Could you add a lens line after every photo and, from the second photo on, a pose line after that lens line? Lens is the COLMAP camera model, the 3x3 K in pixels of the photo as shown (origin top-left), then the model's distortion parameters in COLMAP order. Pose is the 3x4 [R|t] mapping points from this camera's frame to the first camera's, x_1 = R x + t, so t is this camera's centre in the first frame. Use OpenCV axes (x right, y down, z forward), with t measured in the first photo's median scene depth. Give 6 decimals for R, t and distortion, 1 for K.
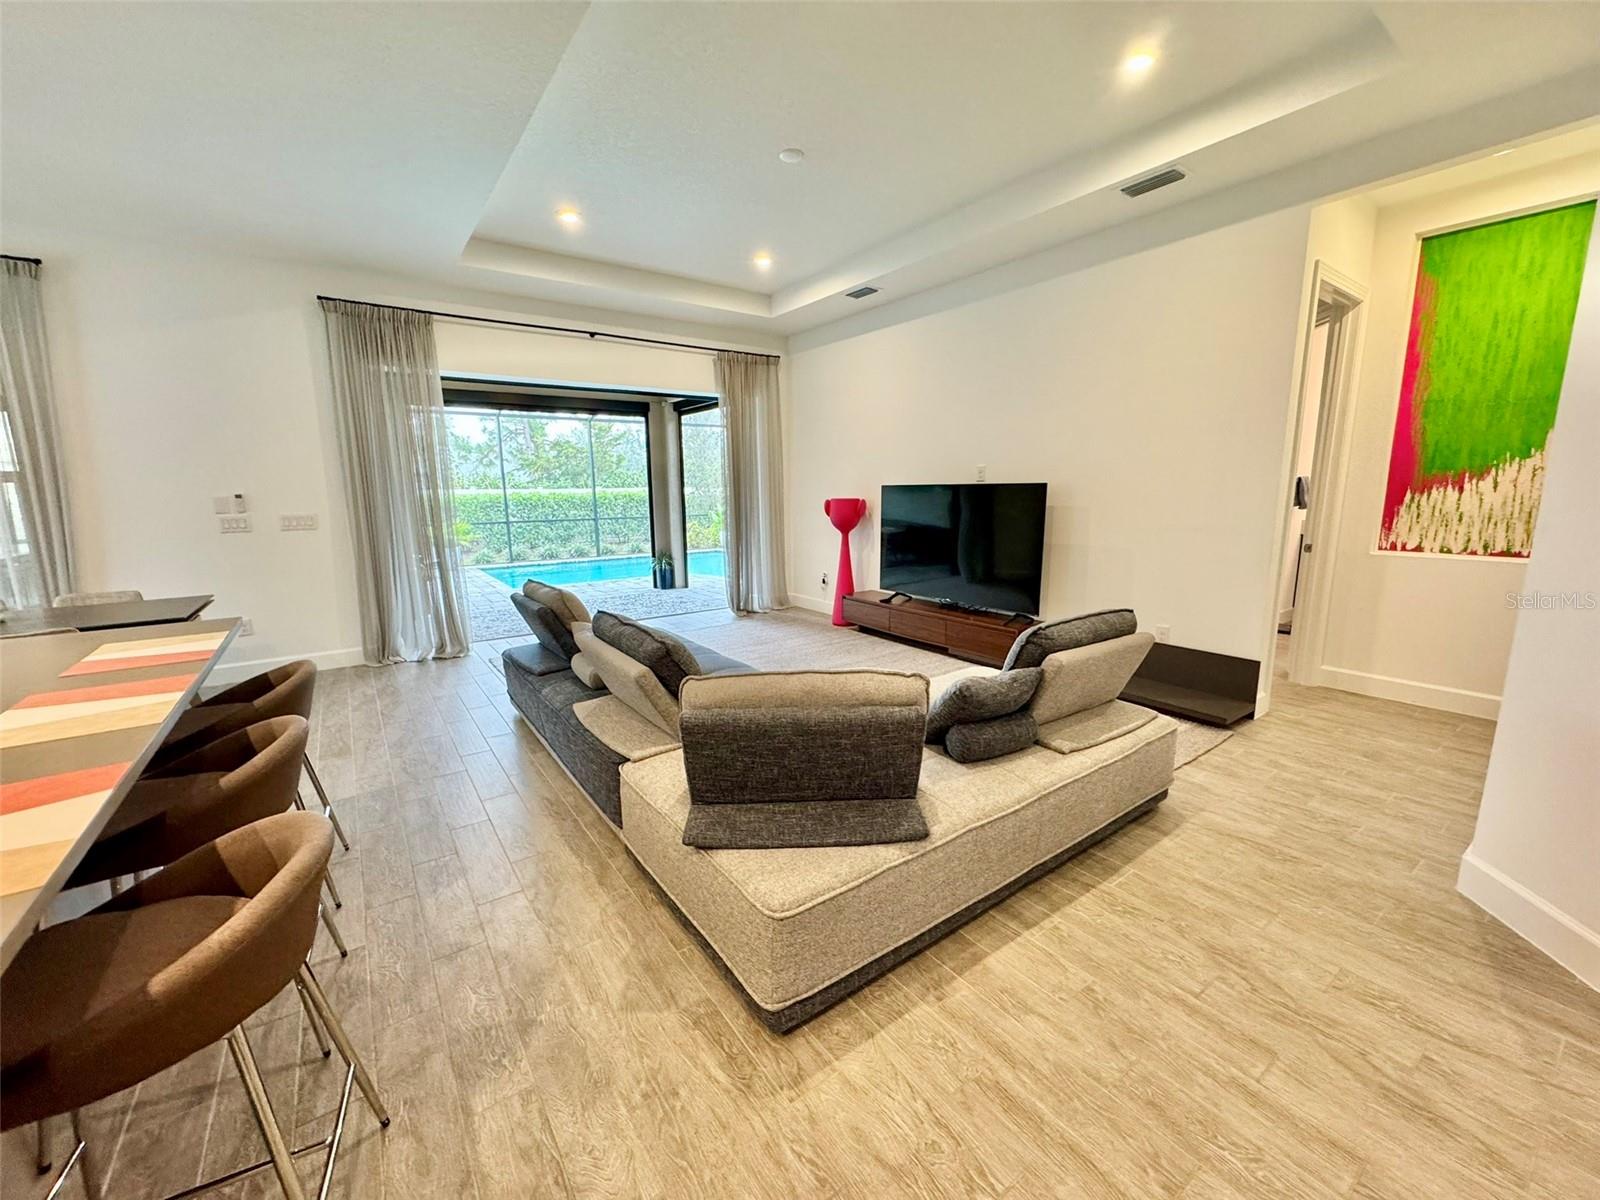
lens RADIAL K [[634.2, 0, 802.7], [0, 634.2, 597.0], [0, 0, 1]] dist [-0.000802, 0.000274]
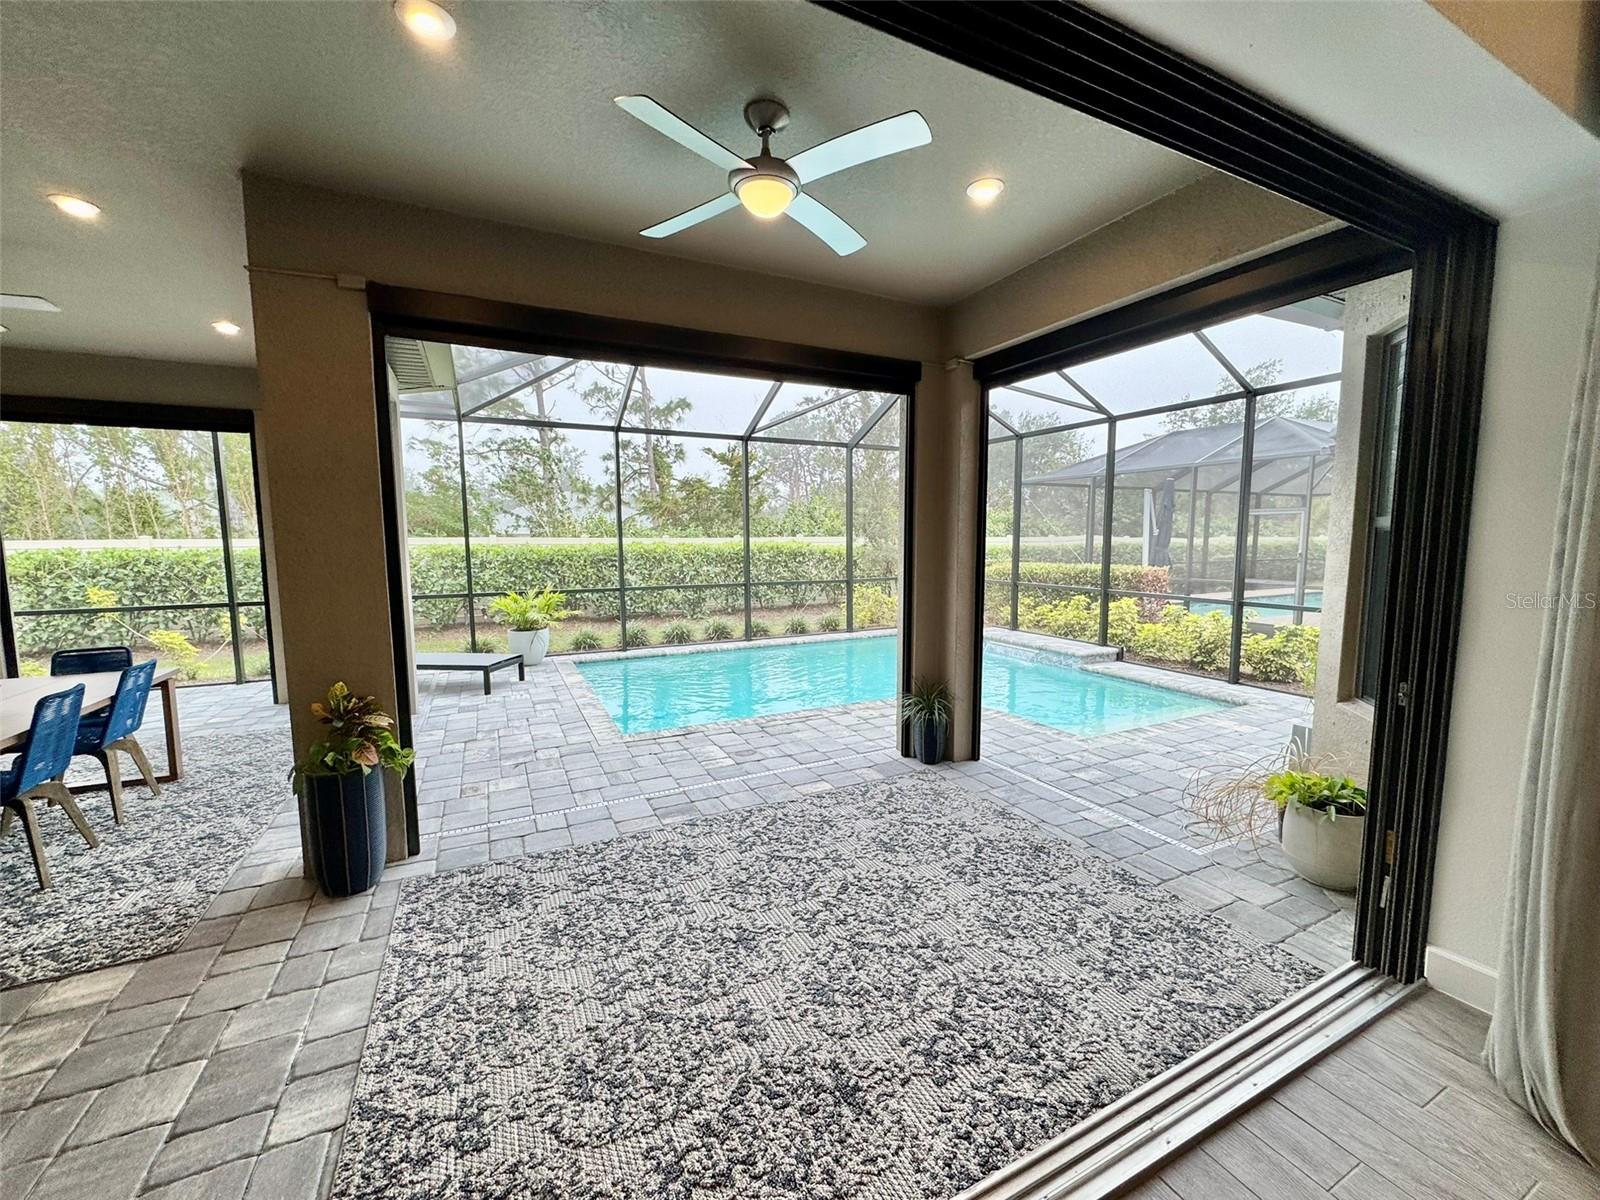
lens RADIAL K [[634.2, 0, 802.7], [0, 634.2, 597.0], [0, 0, 1]] dist [-0.000802, 0.000274]
pose [[0.986407, 0.022479, -0.162774, -0.505113], [-0.034226, 0.996979, -0.069723, -0.208850], [0.160715, 0.074347, 0.984197, 1.119247]]
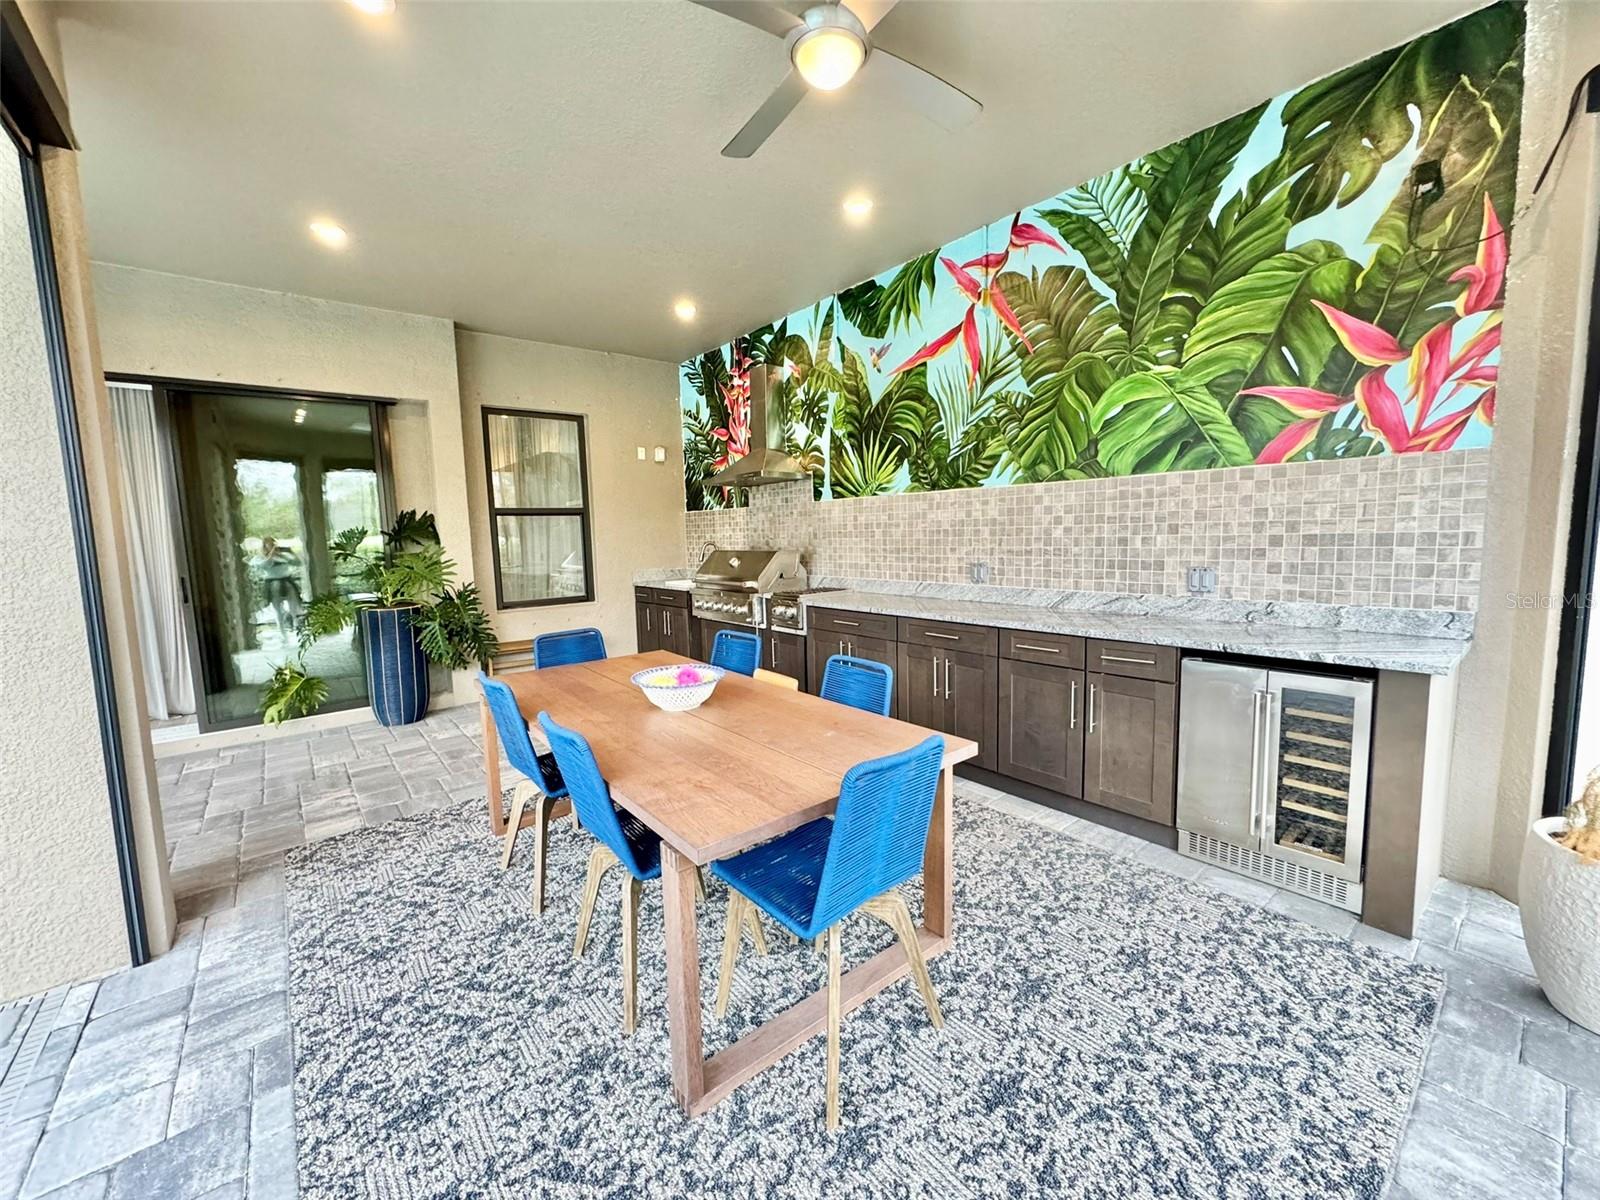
lens RADIAL K [[634.2, 0, 802.7], [0, 634.2, 597.0], [0, 0, 1]] dist [-0.000802, 0.000274]
pose [[-0.997426, 0.043385, -0.057097, -1.590301], [0.026187, 0.961598, 0.273211, -0.332897], [0.066757, 0.271013, -0.960258, 2.148607]]
